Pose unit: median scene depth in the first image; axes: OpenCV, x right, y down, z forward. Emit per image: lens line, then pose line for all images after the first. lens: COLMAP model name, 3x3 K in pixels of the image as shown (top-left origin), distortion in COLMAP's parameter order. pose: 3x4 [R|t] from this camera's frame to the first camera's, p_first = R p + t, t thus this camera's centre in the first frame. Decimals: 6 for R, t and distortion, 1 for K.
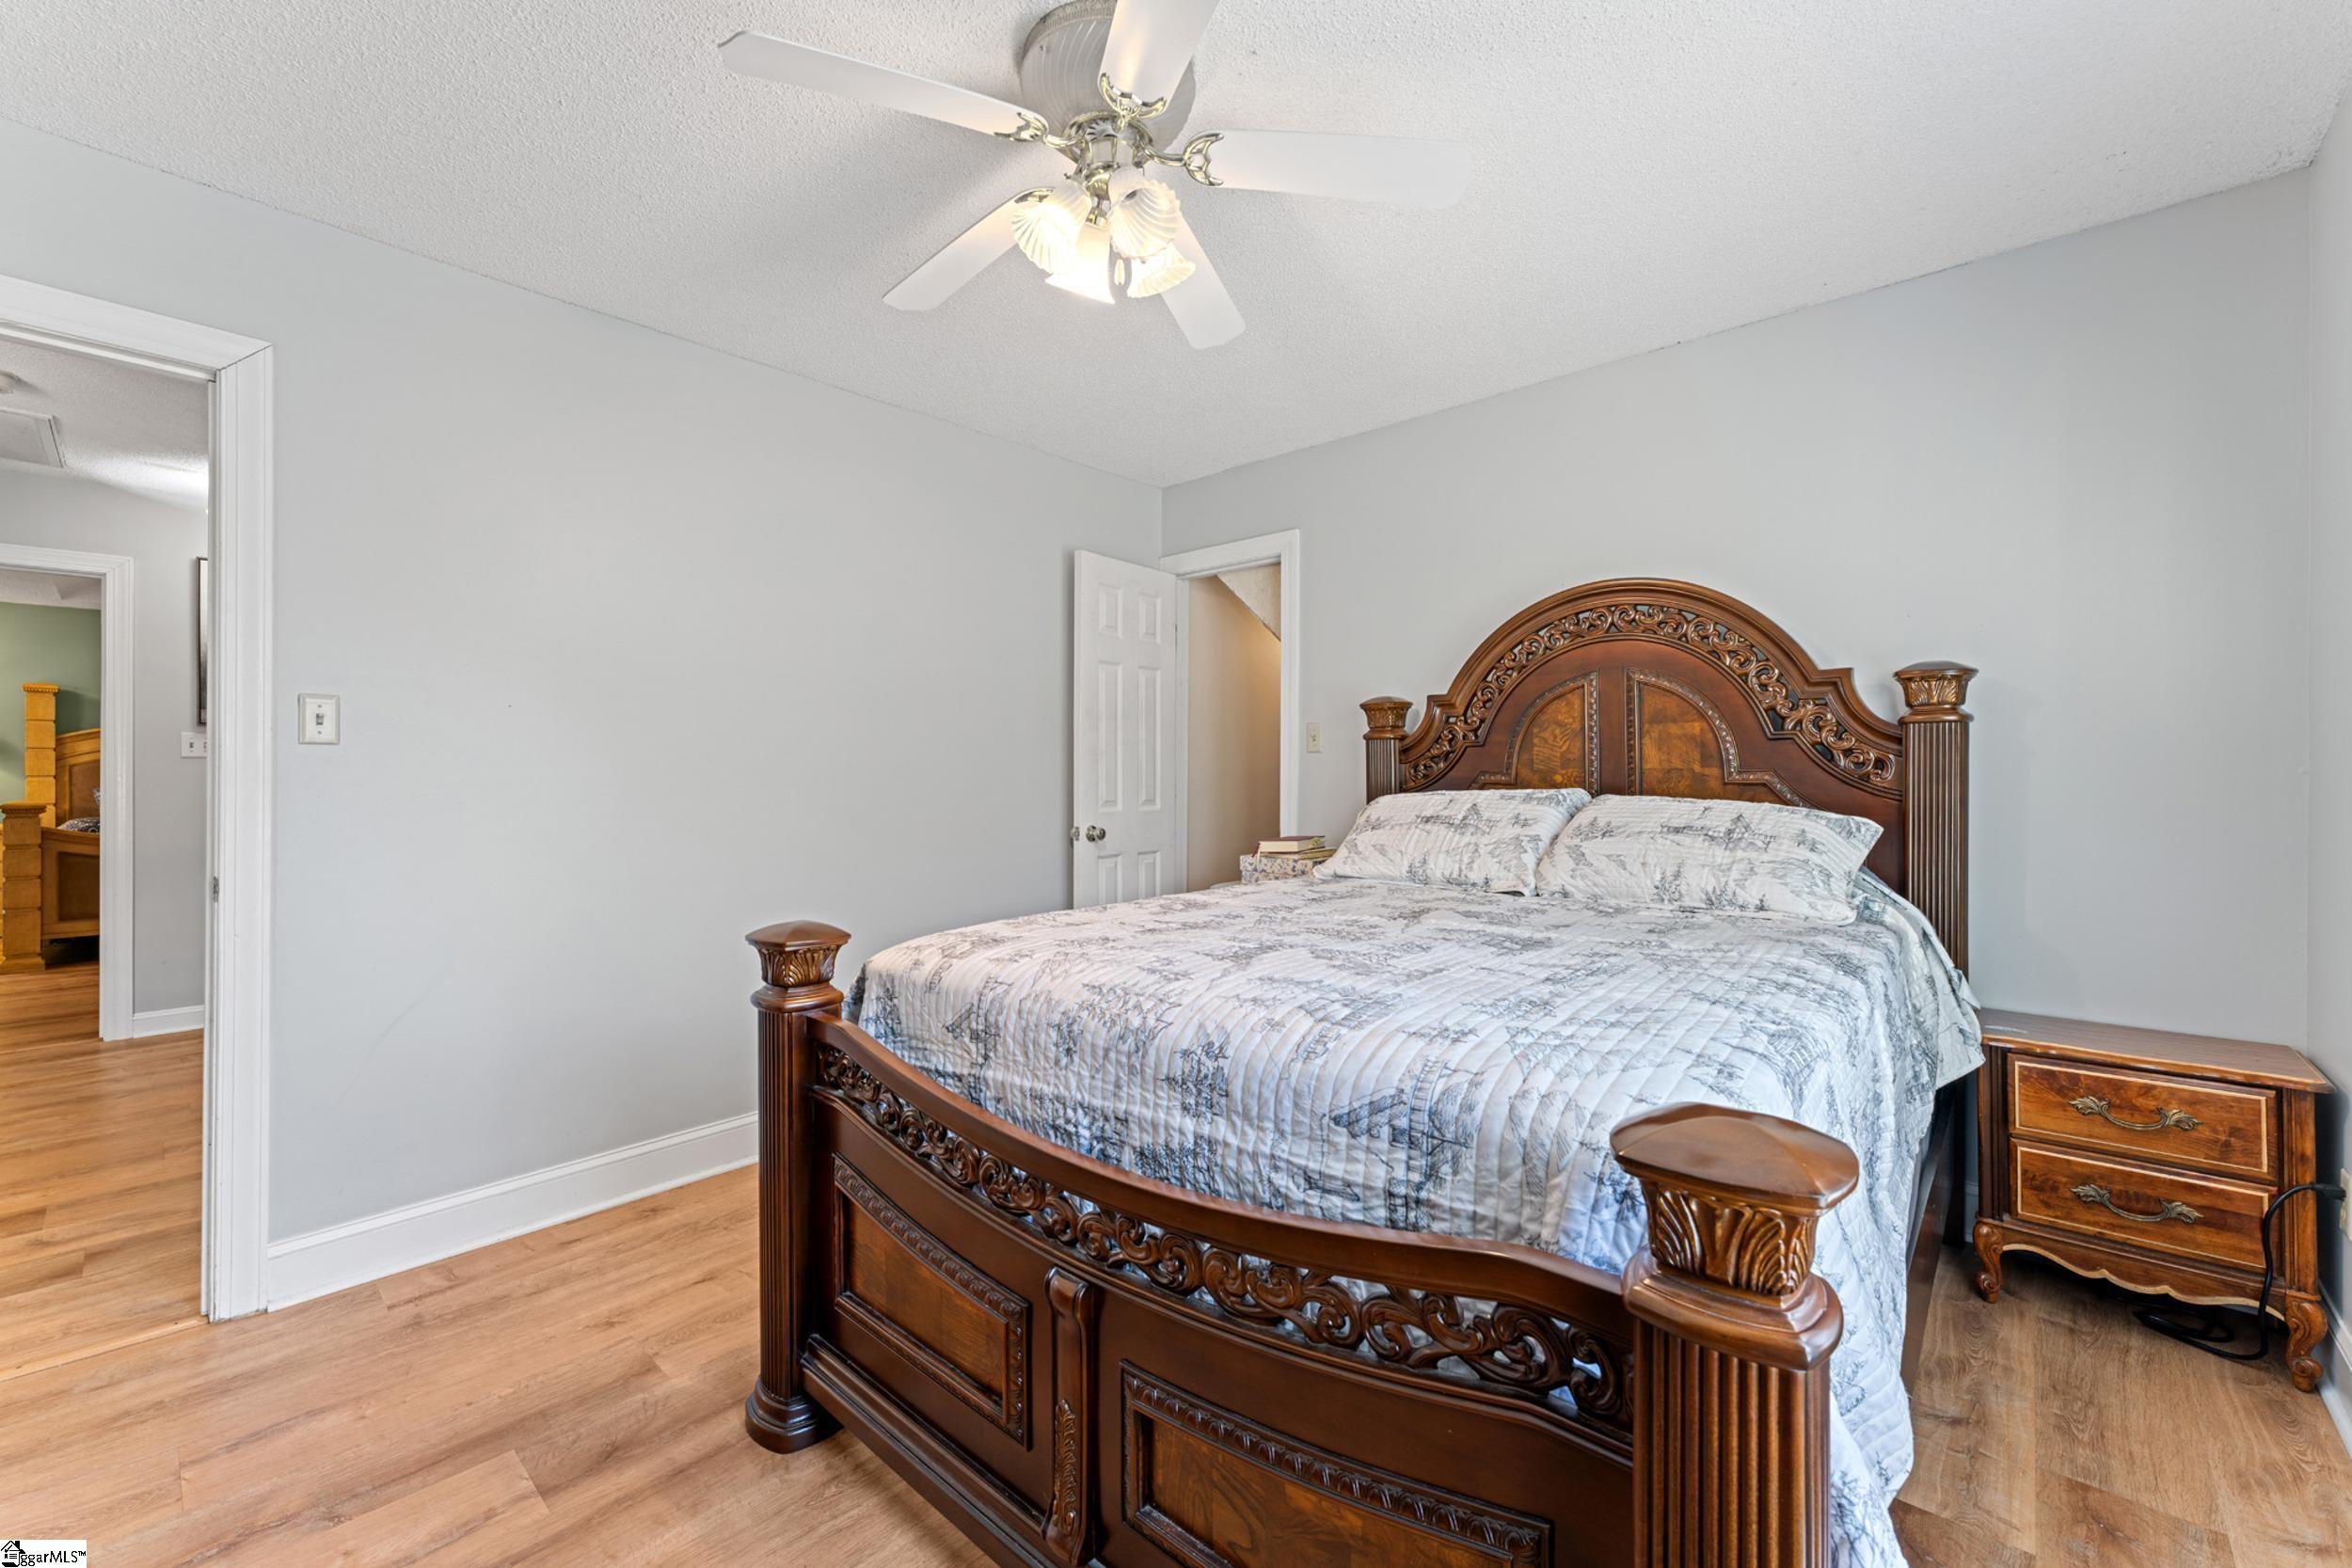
lens RADIAL K [[945.8, 0, 1169.7], [0, 945.8, 776.0], [0, 0, 1]] dist [-0.000935, 0.000081]
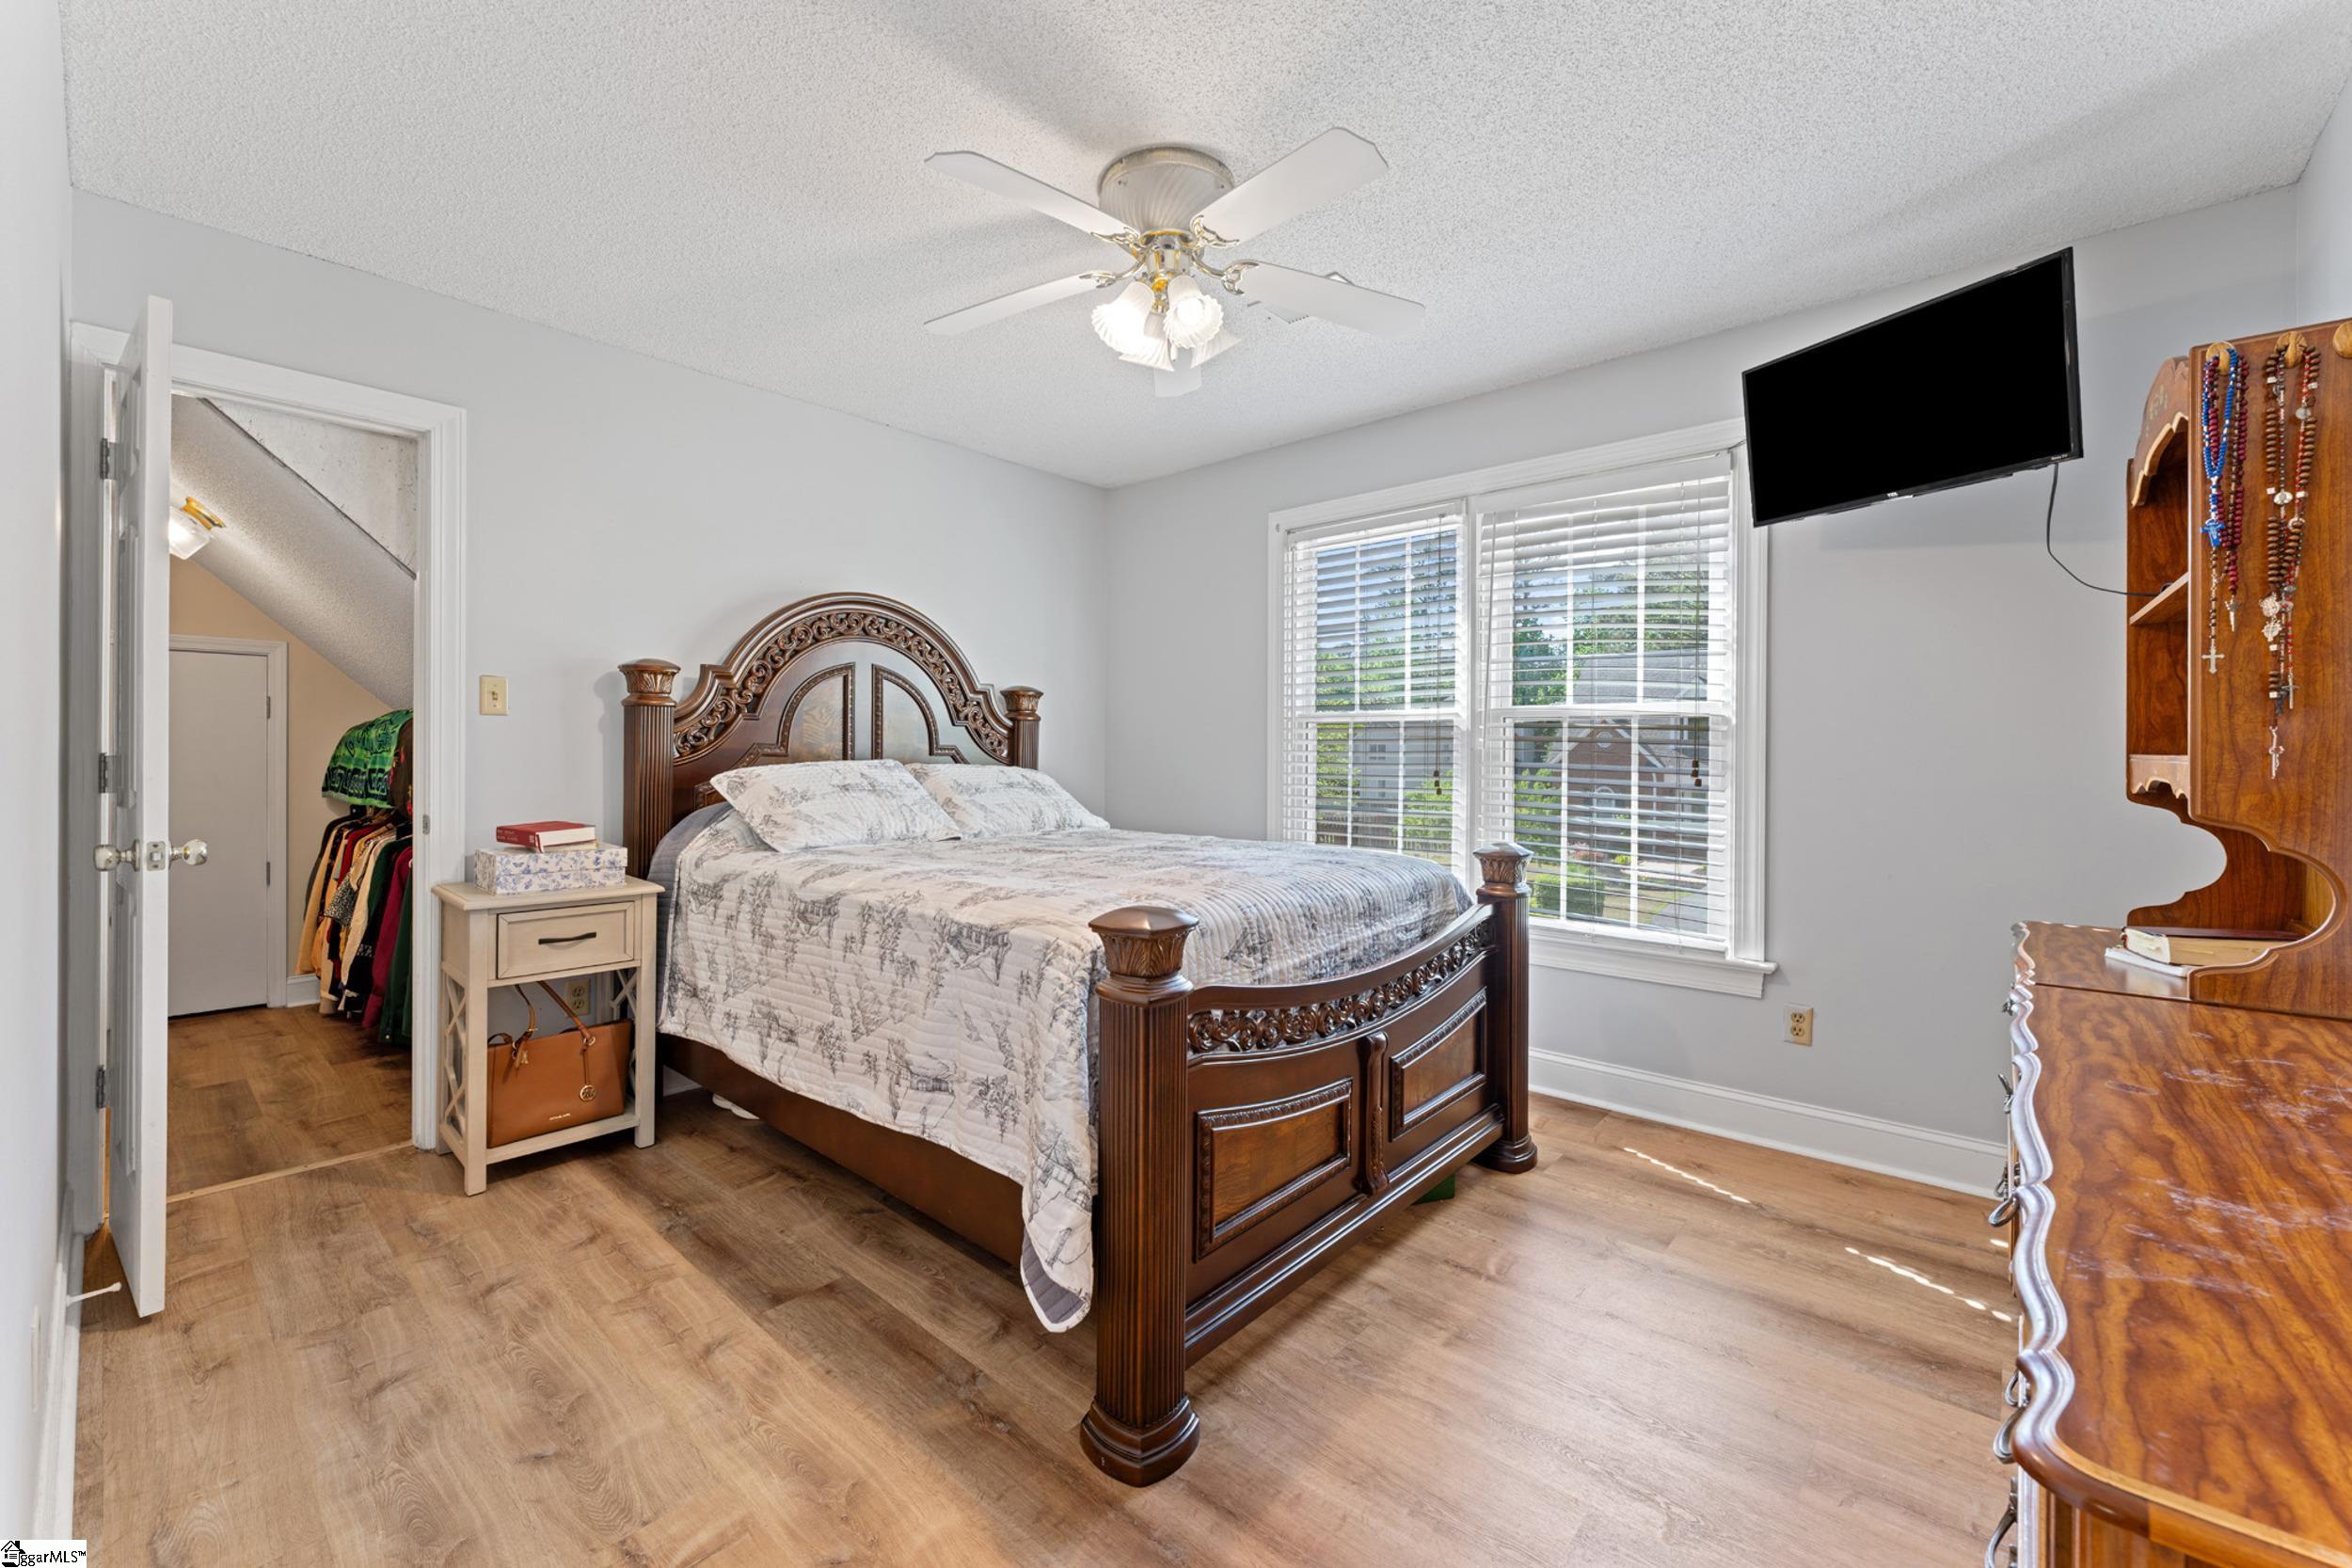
lens RADIAL K [[945.8, 0, 1169.7], [0, 945.8, 776.0], [0, 0, 1]] dist [-0.000935, 0.000081]
pose [[-0.008136, -0.021578, 0.999734, -1.218516], [-0.004686, 0.999757, 0.021541, 0.010286], [-0.999956, -0.004509, -0.008236, 0.925792]]
